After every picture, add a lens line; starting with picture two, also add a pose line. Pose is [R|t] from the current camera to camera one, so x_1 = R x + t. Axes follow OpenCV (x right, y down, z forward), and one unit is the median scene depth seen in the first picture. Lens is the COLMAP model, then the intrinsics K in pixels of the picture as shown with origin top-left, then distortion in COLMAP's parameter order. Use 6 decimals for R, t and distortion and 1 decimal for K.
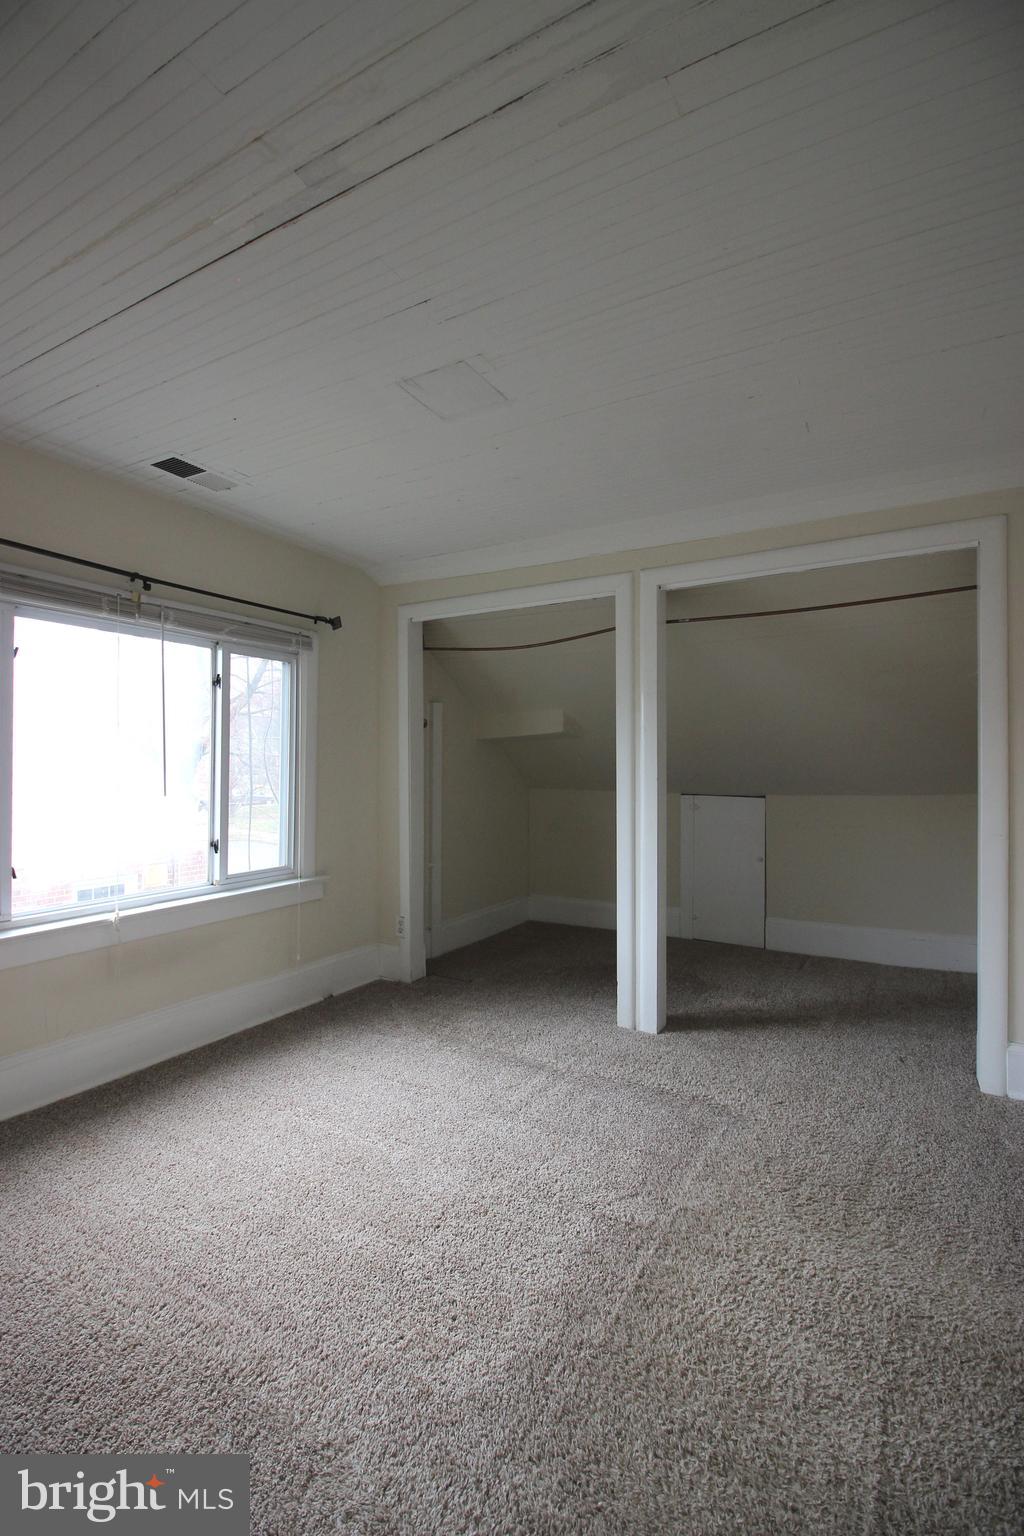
lens RADIAL K [[693.3, 0, 512.0], [0, 693.3, 768.0], [0, 0, 1]] dist [-0.001288, -0.000651]
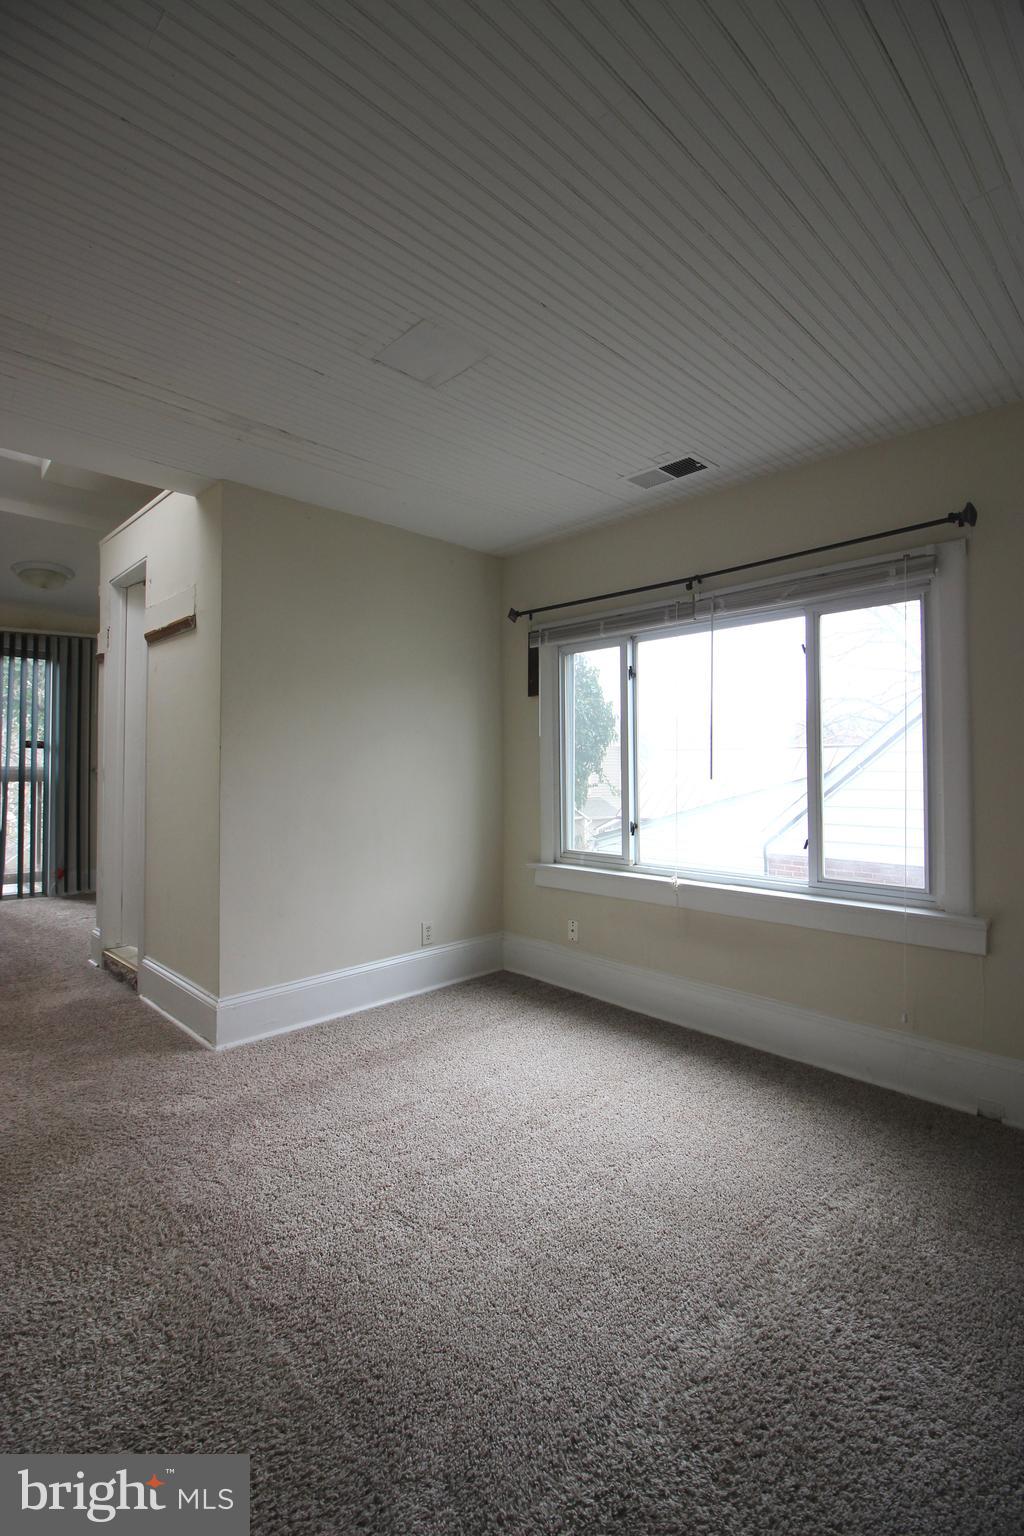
lens RADIAL K [[711.0, 0, 505.6], [0, 711.0, 757.7], [0, 0, 1]] dist [0.001137, -0.006825]
pose [[-0.272769, -0.010115, -0.962026, 1.016098], [0.005183, 0.999915, -0.011983, 0.031454], [0.962065, -0.008255, -0.272694, 1.658358]]
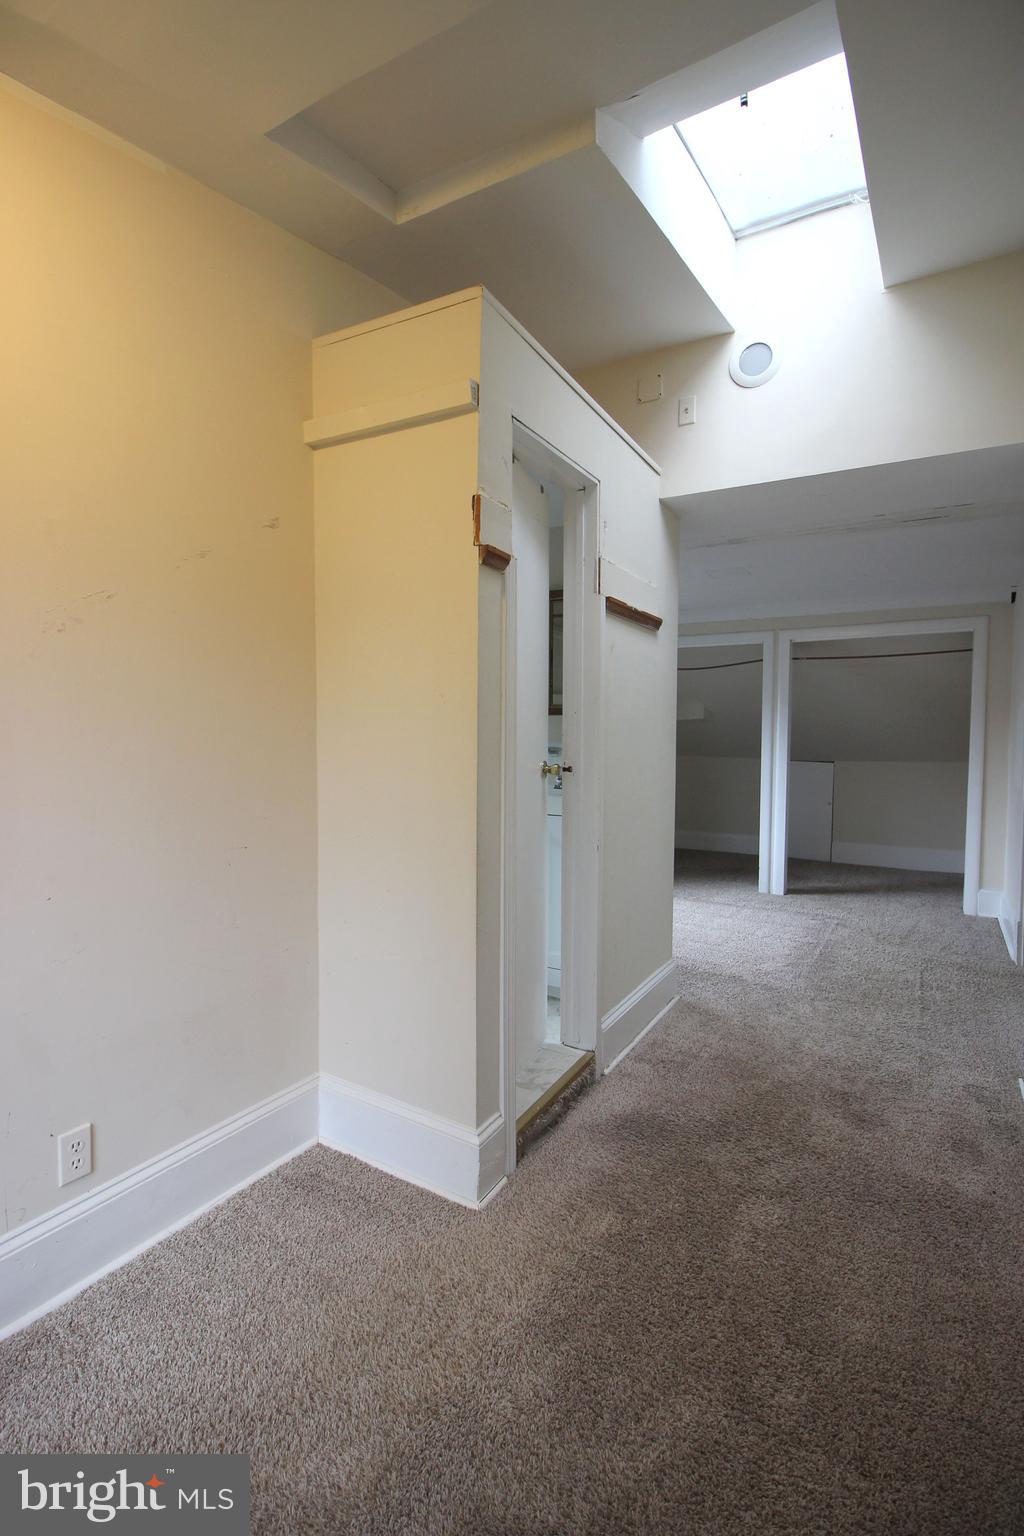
lens RADIAL K [[711.0, 0, 505.6], [0, 711.0, 757.7], [0, 0, 1]] dist [0.001137, -0.006825]
pose [[0.999890, 0.012282, -0.008334, -0.467515], [-0.011955, 0.999200, 0.038156, -0.026236], [0.008796, -0.038053, 0.999237, -0.770151]]
